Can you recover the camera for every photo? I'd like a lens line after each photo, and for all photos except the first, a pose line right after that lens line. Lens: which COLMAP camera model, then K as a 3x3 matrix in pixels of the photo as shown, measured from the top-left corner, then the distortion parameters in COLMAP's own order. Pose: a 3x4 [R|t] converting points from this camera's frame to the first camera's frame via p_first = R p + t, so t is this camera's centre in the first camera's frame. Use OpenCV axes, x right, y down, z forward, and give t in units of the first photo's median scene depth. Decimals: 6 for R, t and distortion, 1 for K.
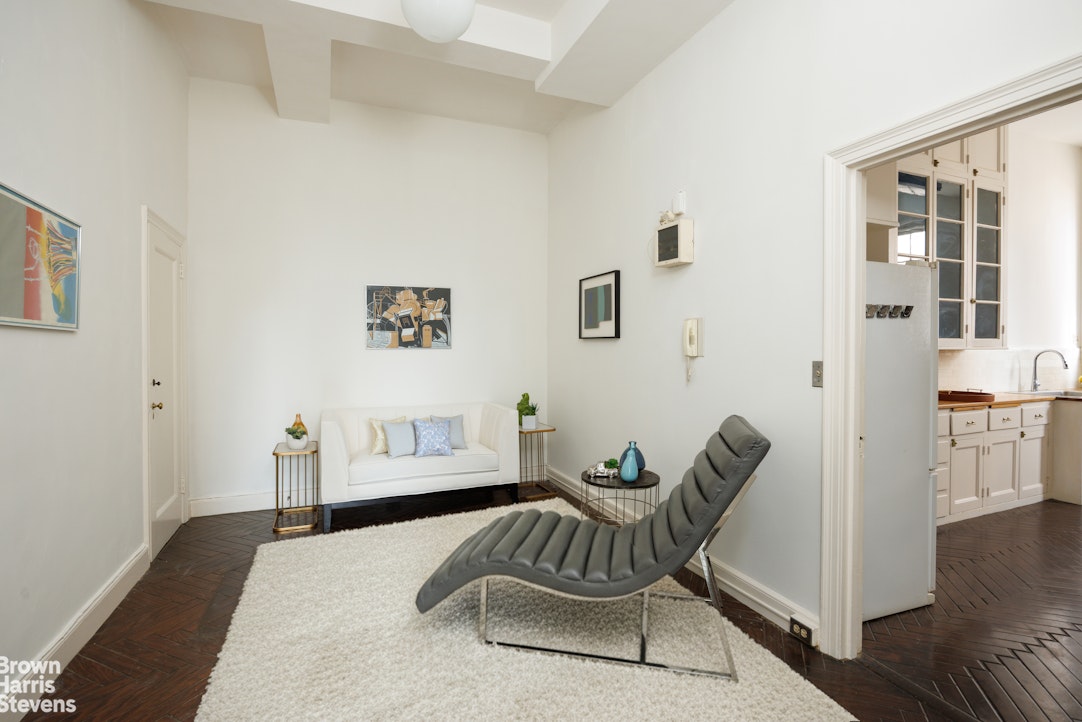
lens RADIAL K [[480.8, 0, 541.0], [0, 480.8, 361.0], [0, 0, 1]] dist [-0.000675, -0.000063]
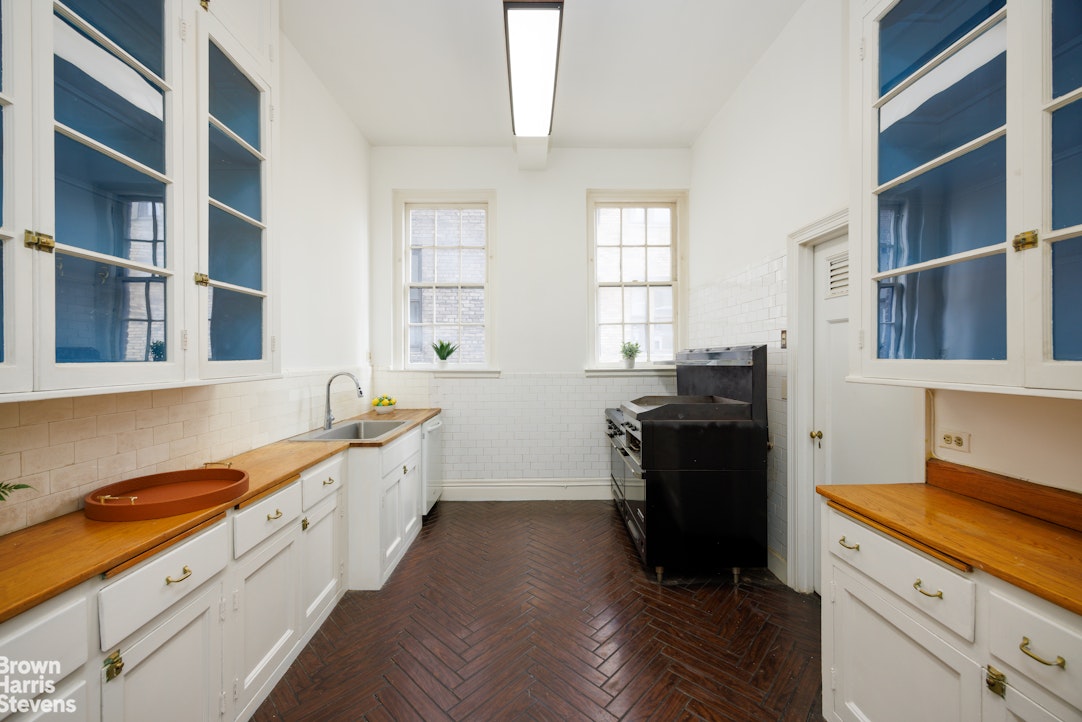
lens RADIAL K [[480.8, 0, 541.0], [0, 480.8, 361.0], [0, 0, 1]] dist [-0.000675, -0.000063]
pose [[0.395211, -0.017417, 0.918425, 0.583774], [0.013511, 0.999822, 0.013147, -0.047813], [-0.918491, 0.007213, 0.395376, 0.504375]]
